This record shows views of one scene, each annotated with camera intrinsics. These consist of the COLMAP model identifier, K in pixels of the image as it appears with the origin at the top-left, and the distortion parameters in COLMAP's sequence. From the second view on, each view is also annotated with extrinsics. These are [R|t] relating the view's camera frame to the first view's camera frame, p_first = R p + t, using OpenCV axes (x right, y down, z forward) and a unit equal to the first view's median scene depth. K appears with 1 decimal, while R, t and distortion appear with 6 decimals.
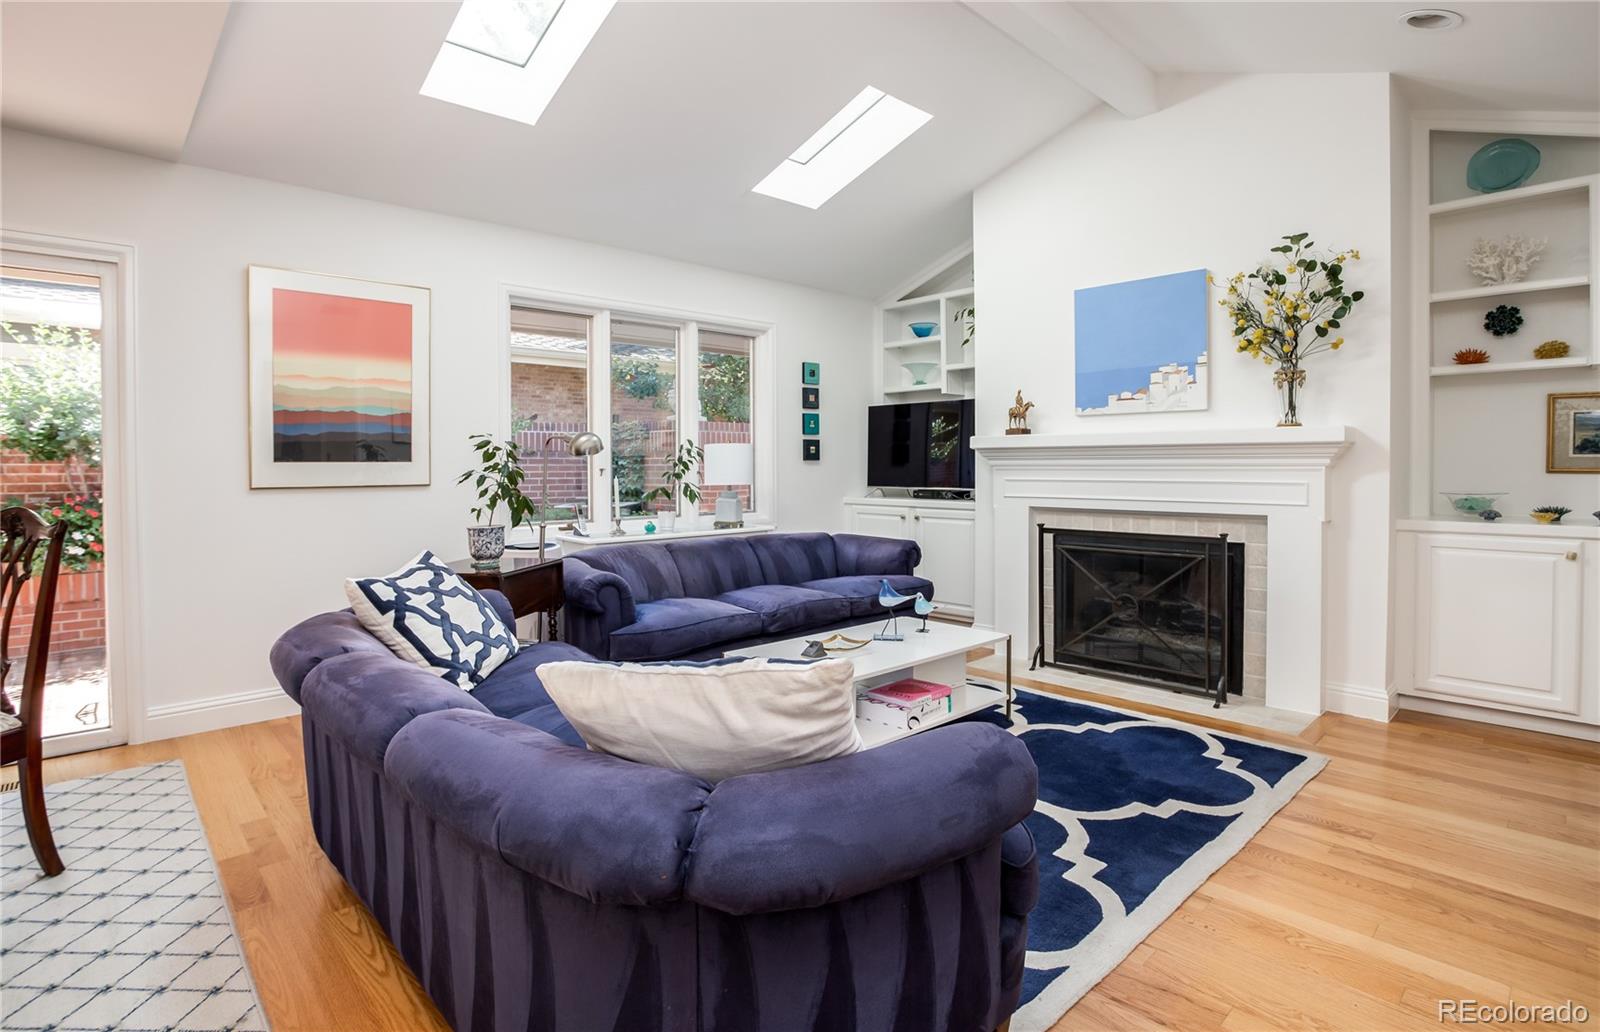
lens RADIAL K [[796.0, 0, 795.2], [0, 796.0, 472.9], [0, 0, 1]] dist [-0.028931, 0.000498]
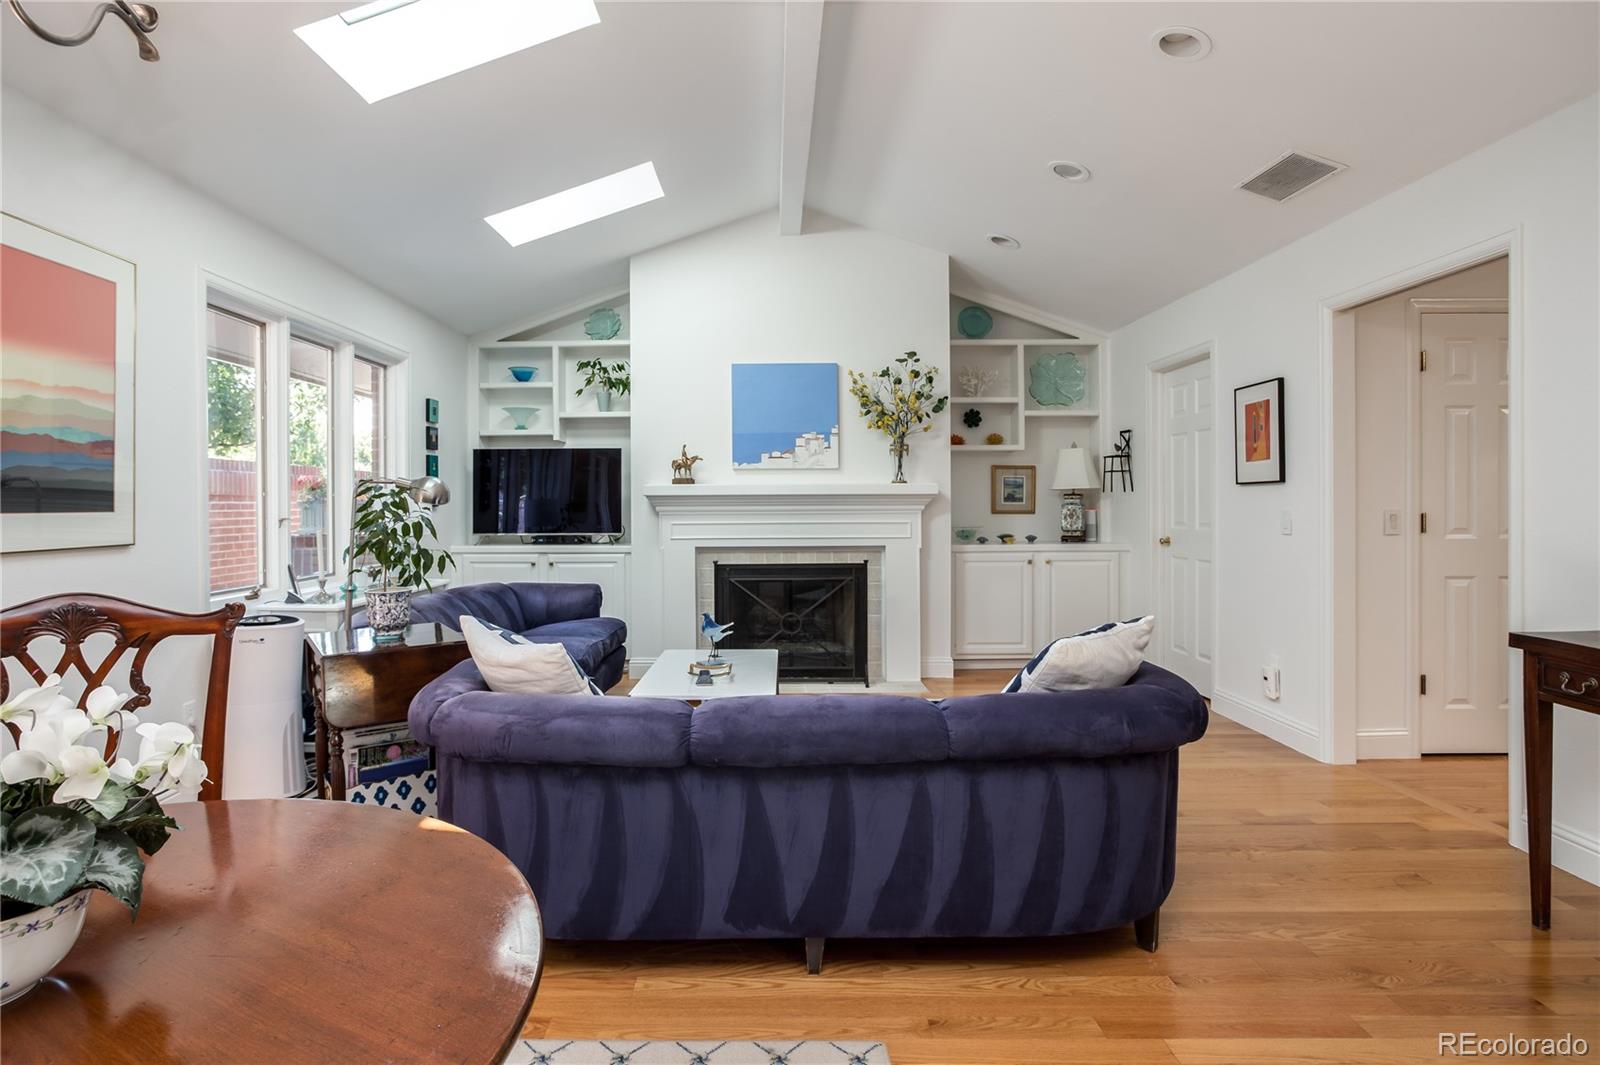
lens RADIAL K [[861.9, 0, 755.9], [0, 861.9, 504.2], [0, 0, 1]] dist [-0.058400, 0.039721]
pose [[0.697007, -0.000189, 0.717064, -0.624973], [0.011146, 0.999882, -0.010570, -0.006248], [-0.716977, 0.015360, 0.696927, 0.086075]]
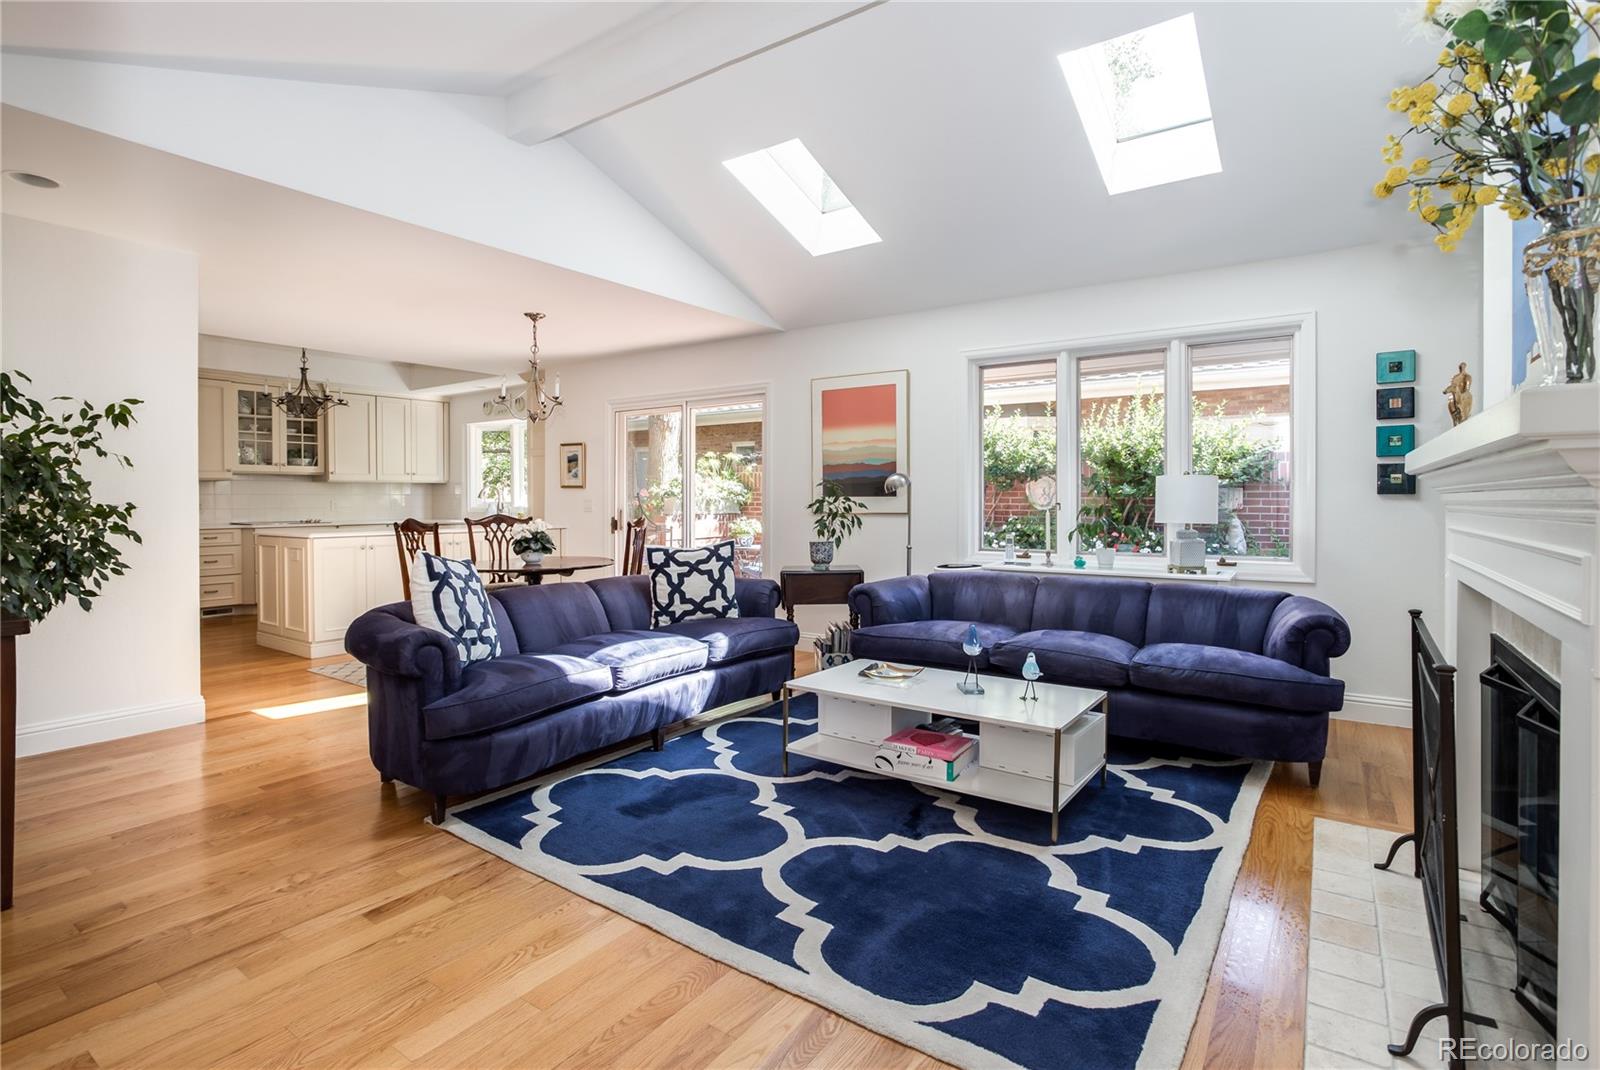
lens RADIAL K [[769.6, 0, 786.2], [0, 769.6, 502.6], [0, 0, 1]] dist [-0.048713, 0.025550]
pose [[0.201294, 0.008443, -0.979494, 0.816185], [-0.014353, 0.999881, 0.005669, -0.007651], [0.979426, 0.012917, 0.201391, 0.538252]]
